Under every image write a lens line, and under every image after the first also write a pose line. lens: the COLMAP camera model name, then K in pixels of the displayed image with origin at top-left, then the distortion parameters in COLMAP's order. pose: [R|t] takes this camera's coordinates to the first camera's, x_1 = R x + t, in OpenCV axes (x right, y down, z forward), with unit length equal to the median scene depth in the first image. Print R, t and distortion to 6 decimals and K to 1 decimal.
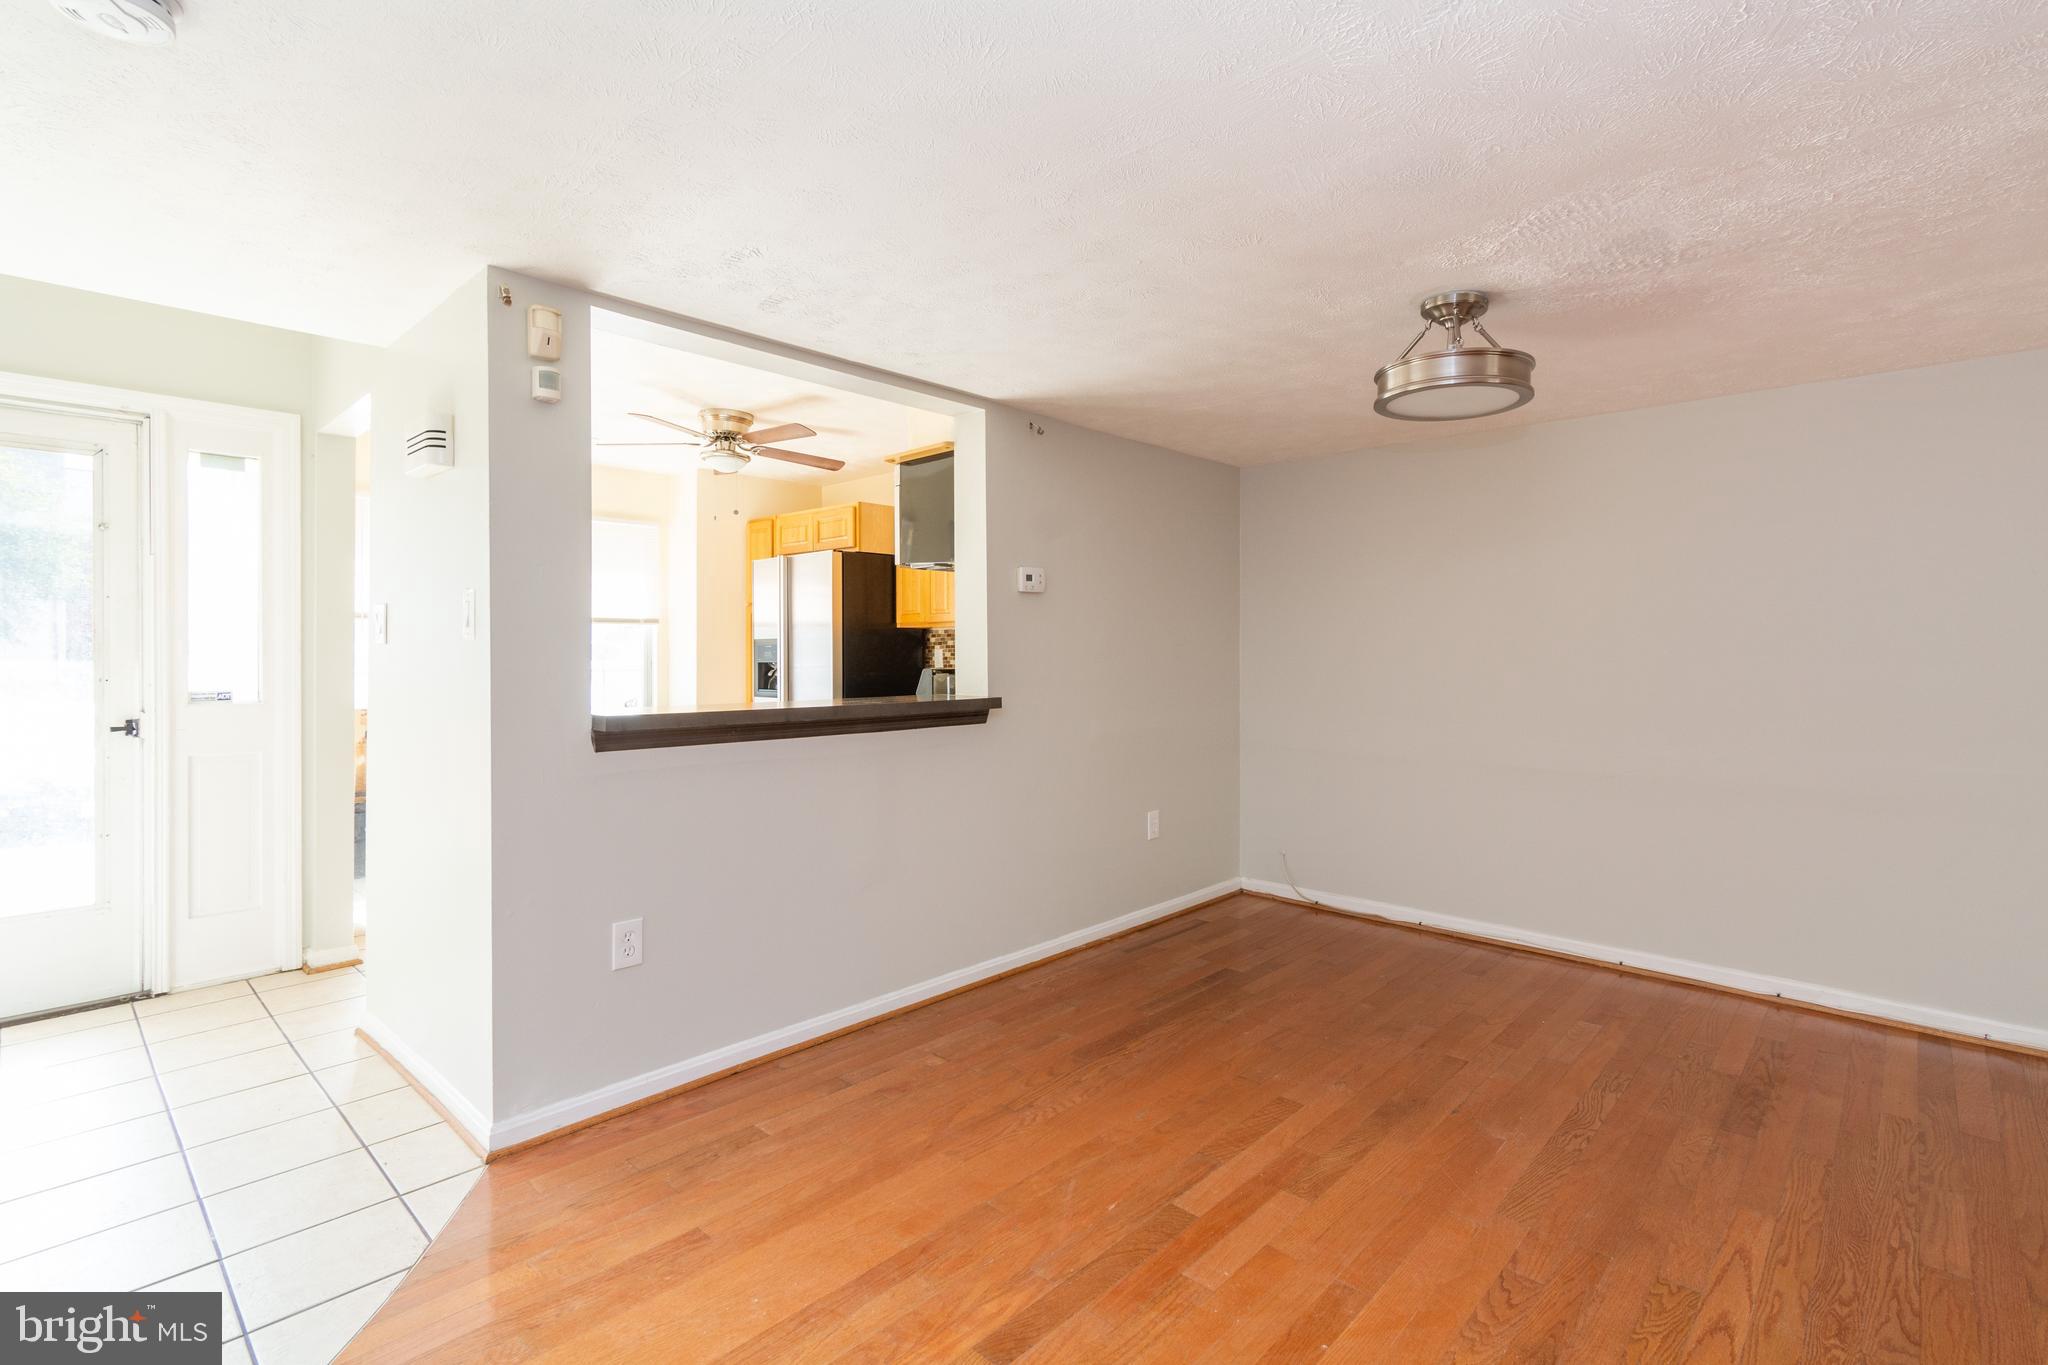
lens RADIAL K [[940.8, 0, 1018.8], [0, 940.8, 657.8], [0, 0, 1]] dist [0.015345, 0.000275]
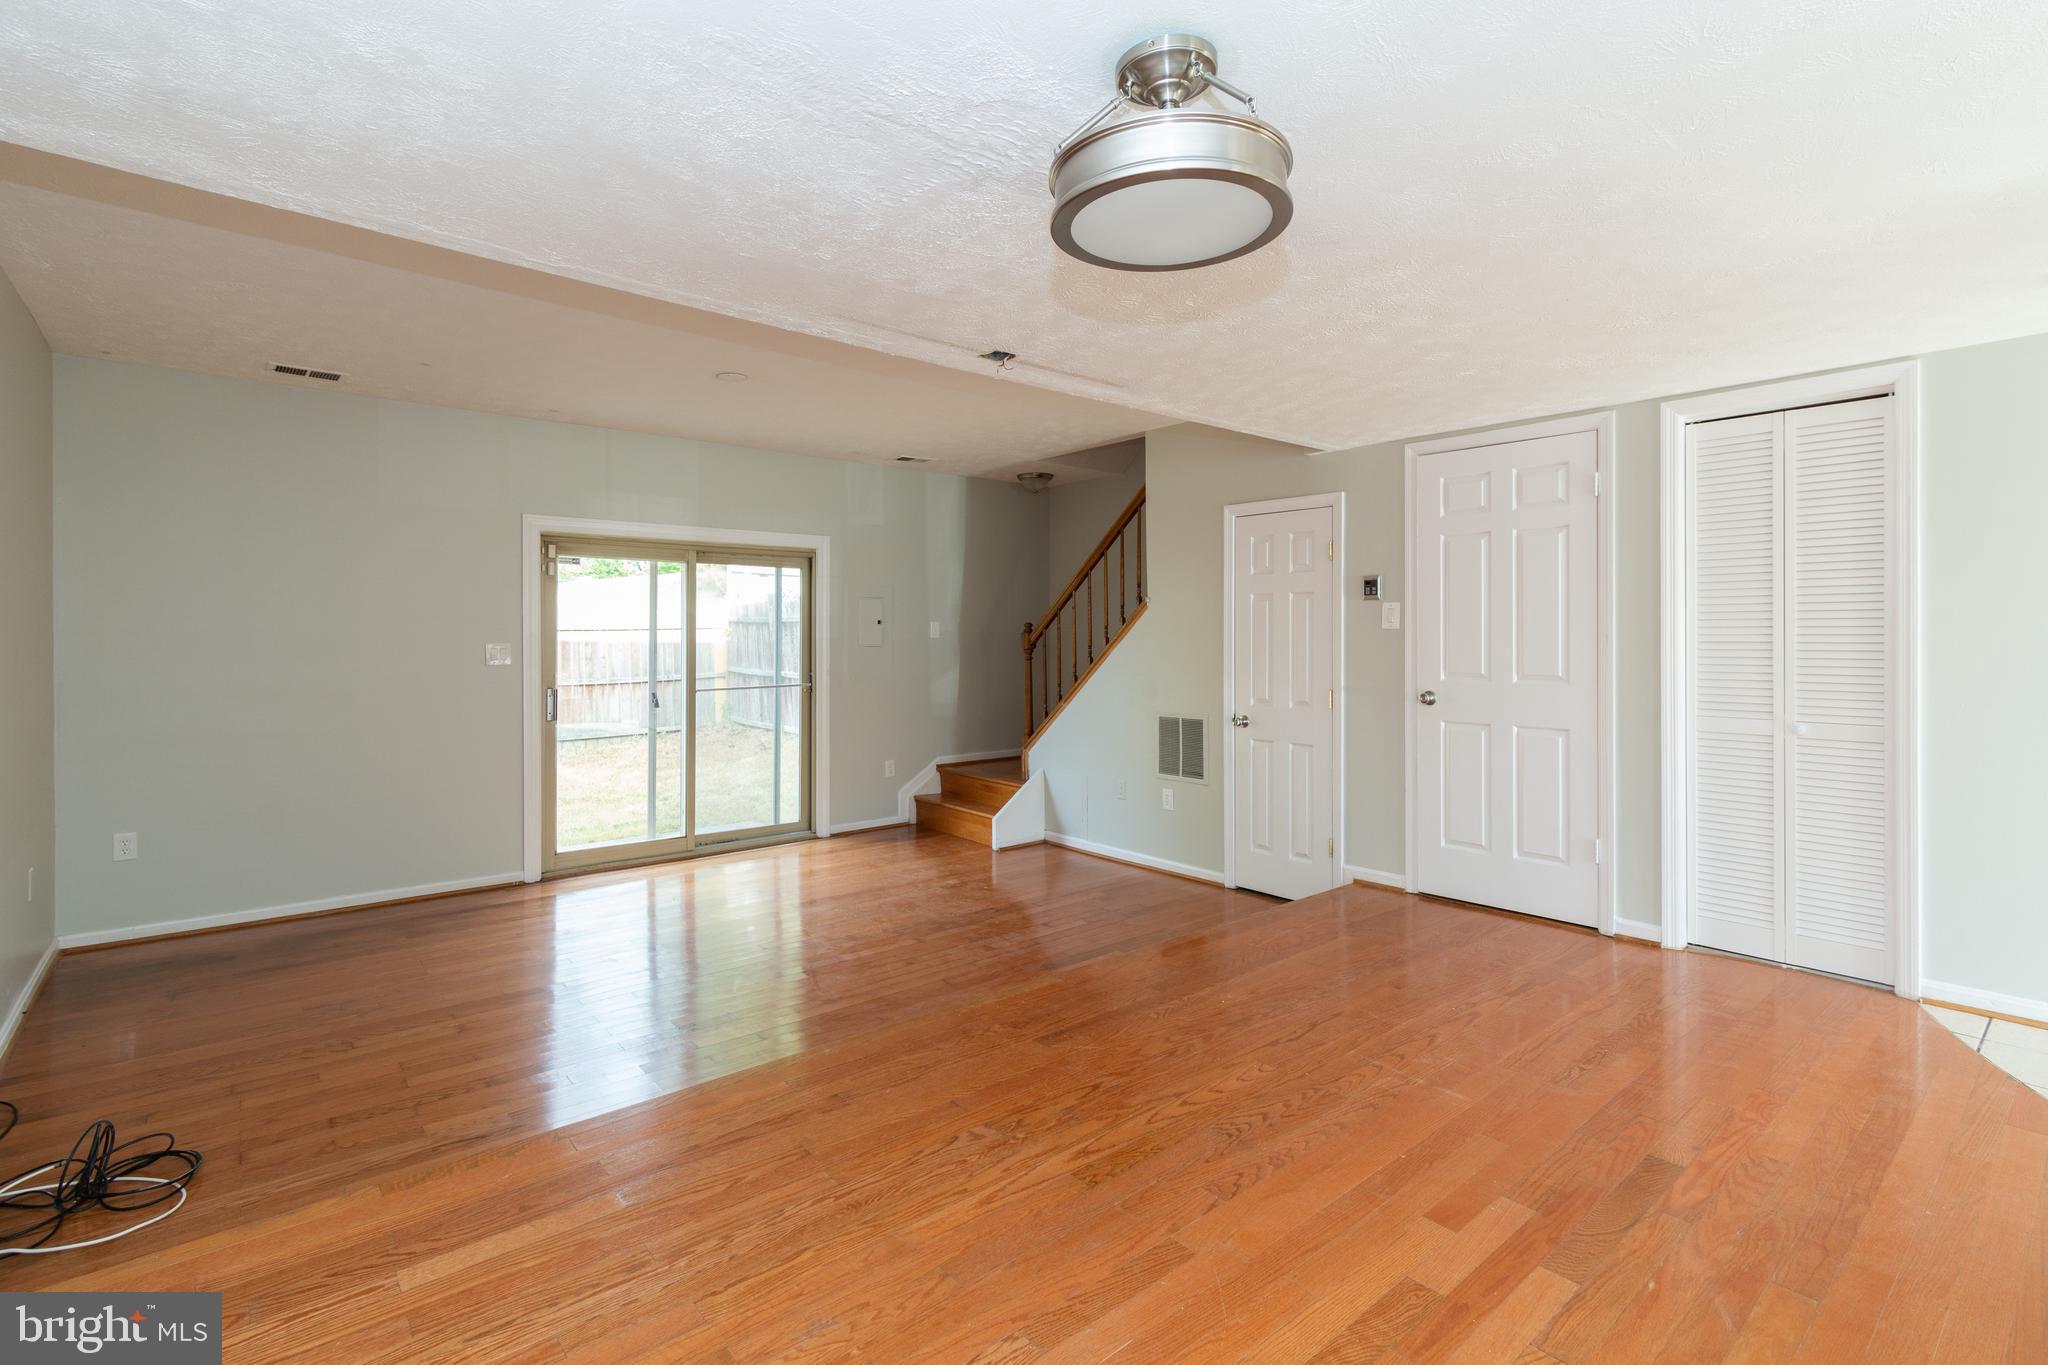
lens RADIAL K [[940.8, 0, 1046.1], [0, 940.8, 637.8], [0, 0, 1]] dist [0.015345, 0.000275]
pose [[-0.995738, -0.004542, 0.092113, 0.359967], [-0.004297, 0.999987, 0.002856, 0.001863], [-0.092125, 0.002448, -0.995744, 1.214224]]
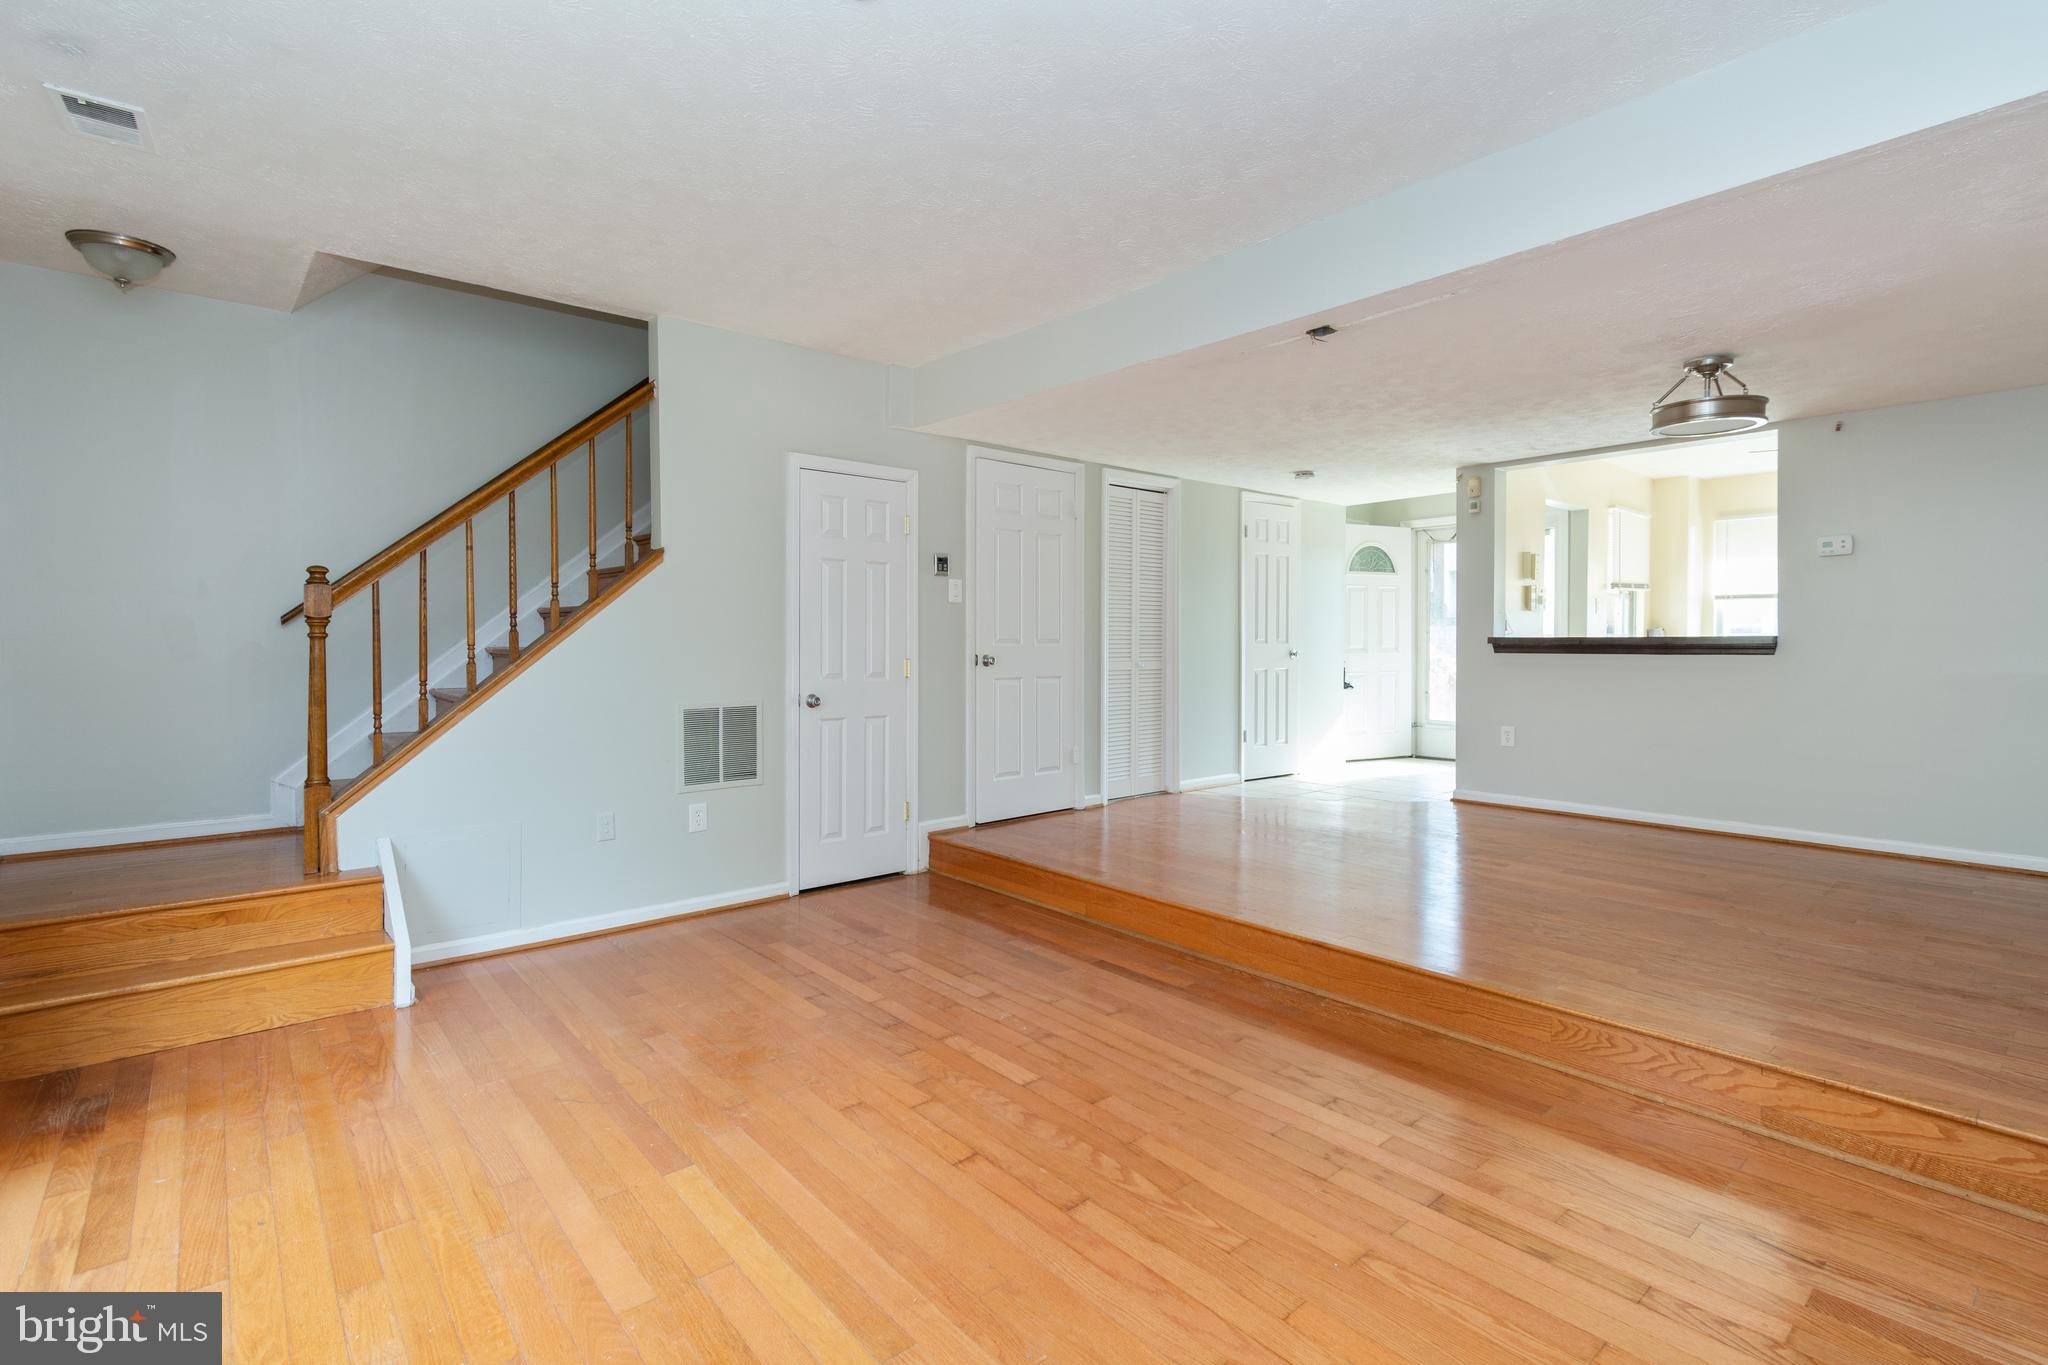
lens RADIAL K [[940.8, 0, 1024.9], [0, 940.8, 664.5], [0, 0, 1]] dist [0.015345, 0.000275]
pose [[-0.116205, 0.021154, -0.993000, 1.556318], [-0.003947, 0.999755, 0.021760, 0.060183], [0.993217, 0.006448, -0.116093, 0.063307]]
